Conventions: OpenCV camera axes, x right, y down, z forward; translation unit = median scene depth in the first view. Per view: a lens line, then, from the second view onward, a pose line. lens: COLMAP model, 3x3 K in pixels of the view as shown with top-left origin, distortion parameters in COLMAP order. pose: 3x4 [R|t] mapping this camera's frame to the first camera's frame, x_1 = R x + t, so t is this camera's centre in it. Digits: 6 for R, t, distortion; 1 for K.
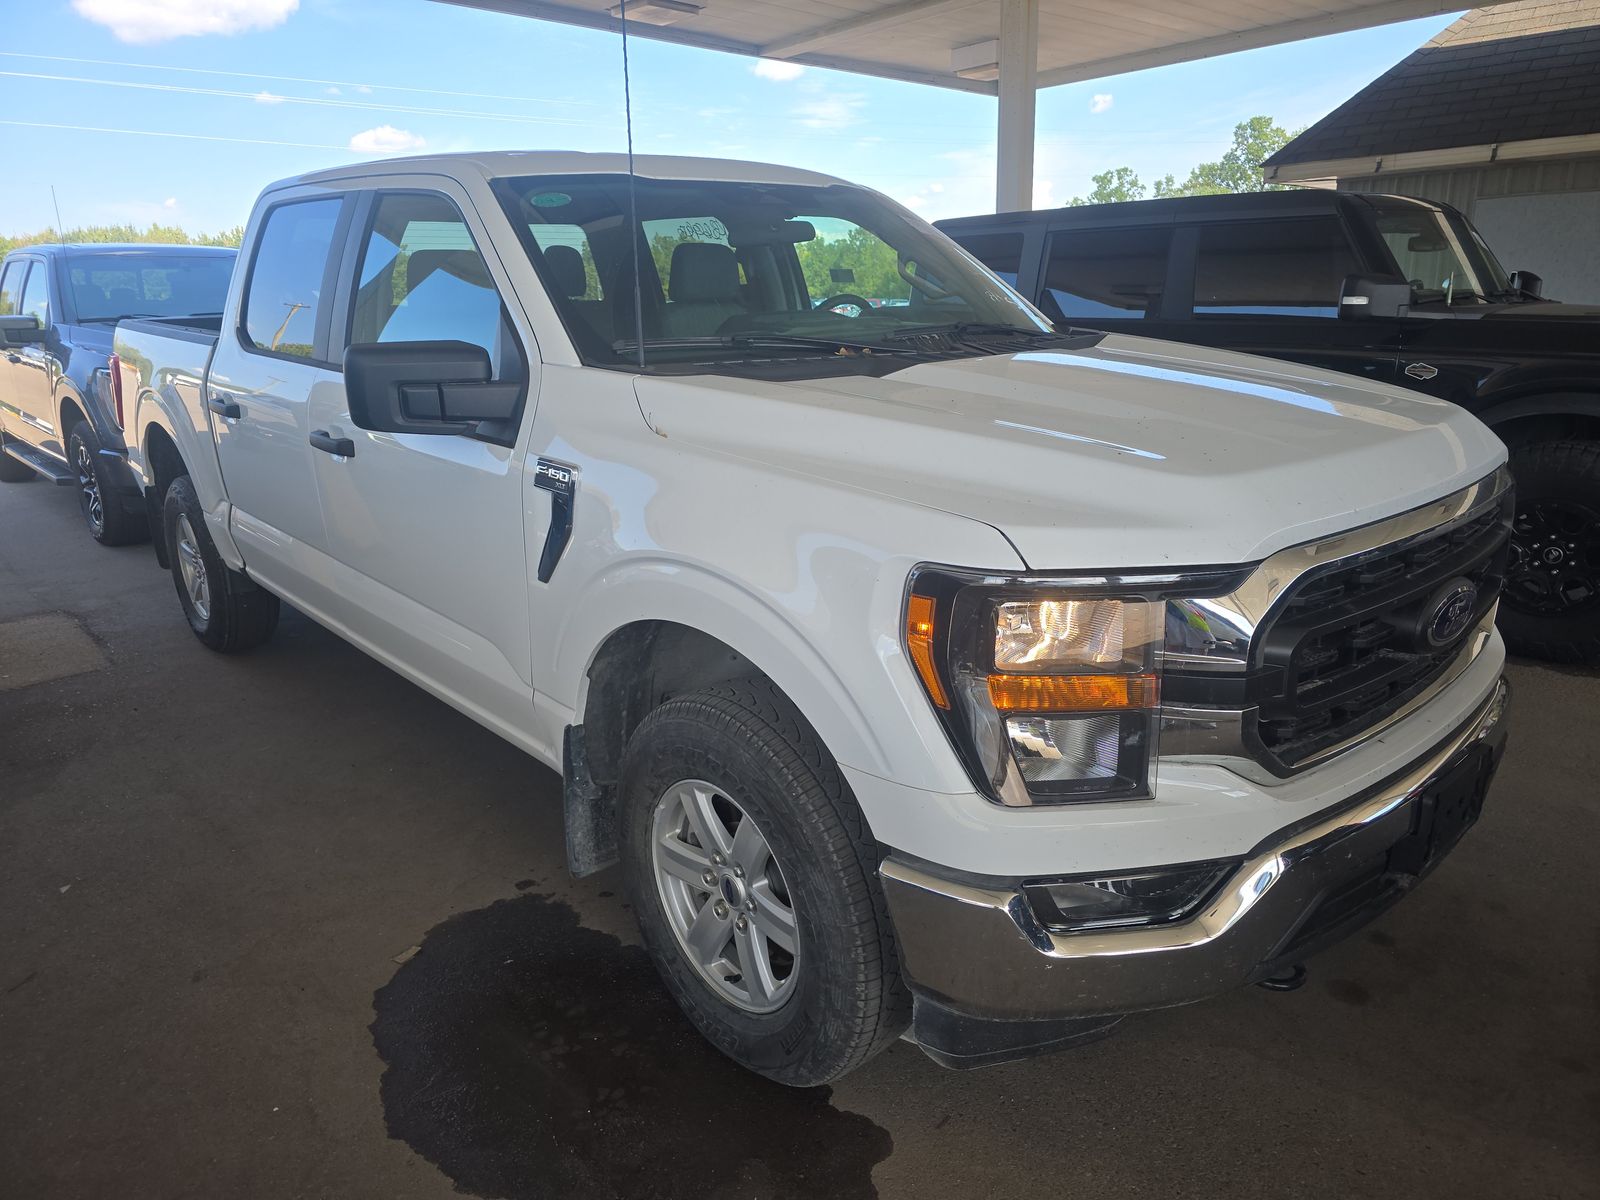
lens RADIAL K [[1084.2, 0, 800.0], [0, 1084.2, 600.0], [0, 0, 1]] dist [0.067176, -0.065545]
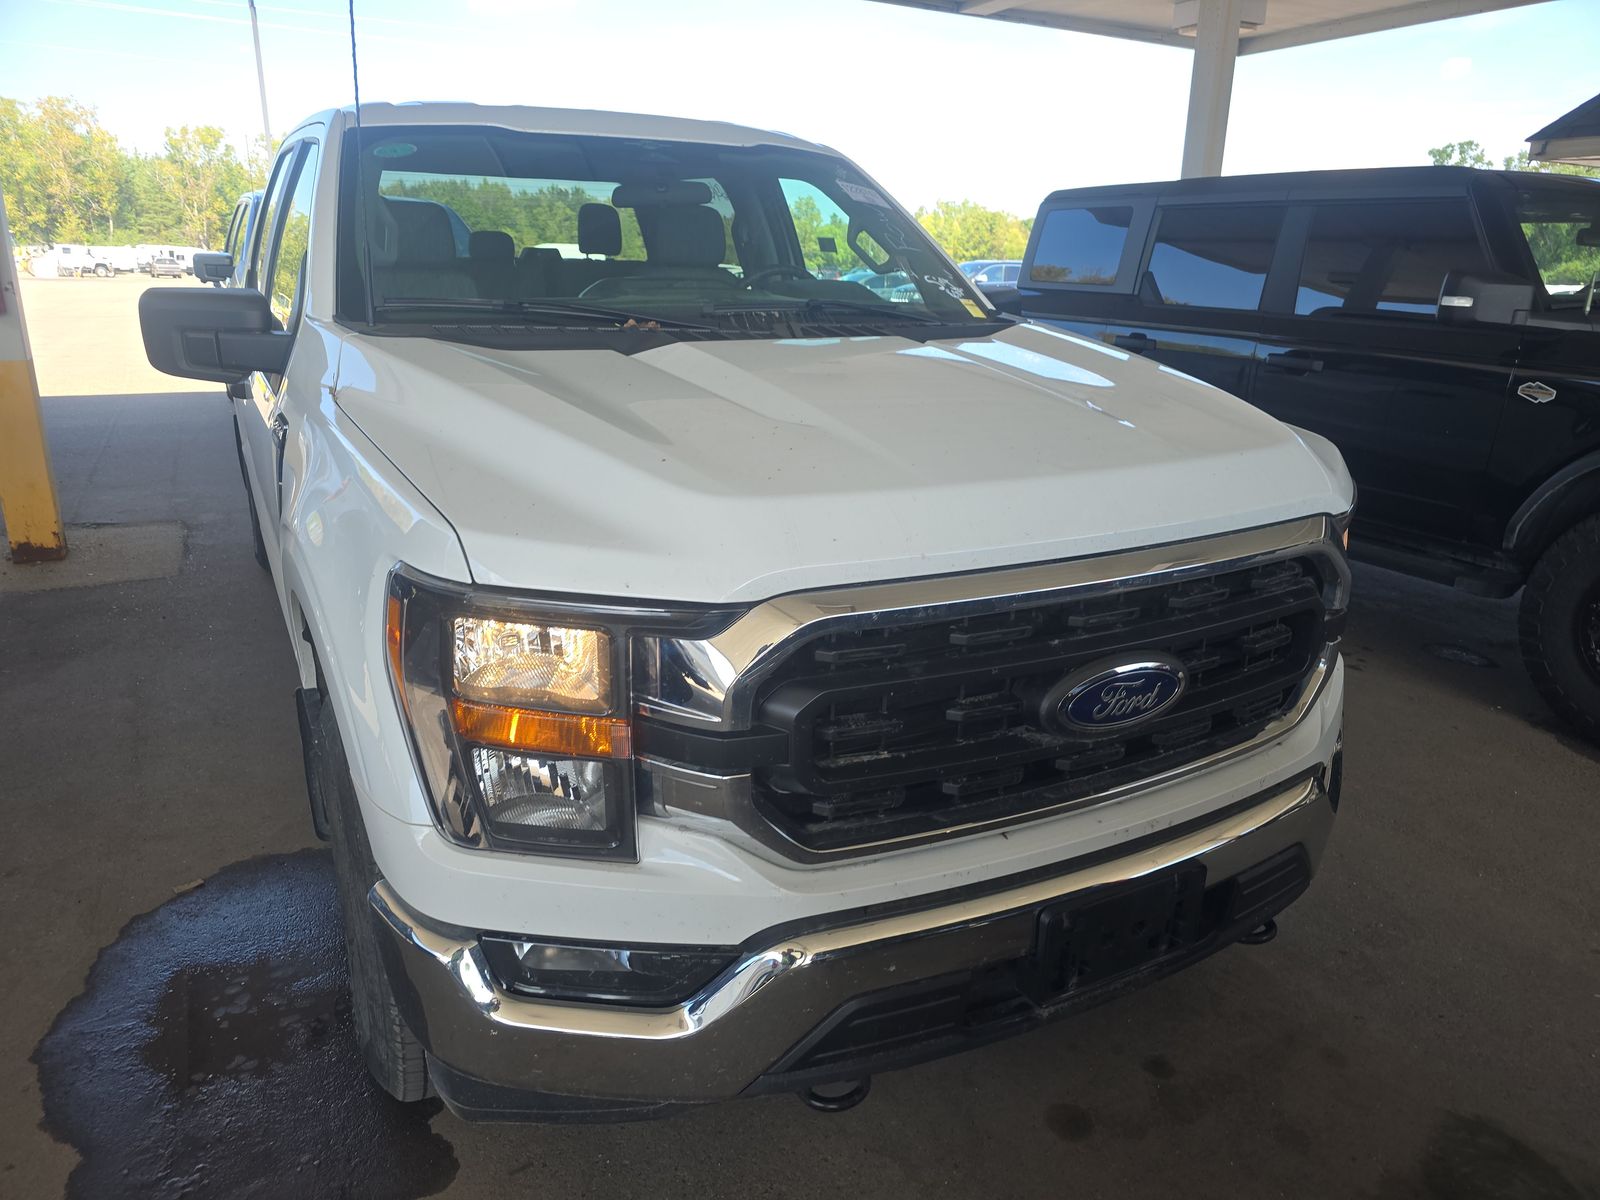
lens RADIAL K [[1084.2, 0, 800.0], [0, 1084.2, 600.0], [0, 0, 1]] dist [0.067176, -0.065545]
pose [[0.967978, 0.114075, -0.223619, 0.429221], [-0.108054, 0.993379, 0.039023, -0.049690], [0.226590, -0.013610, 0.973895, 0.136473]]
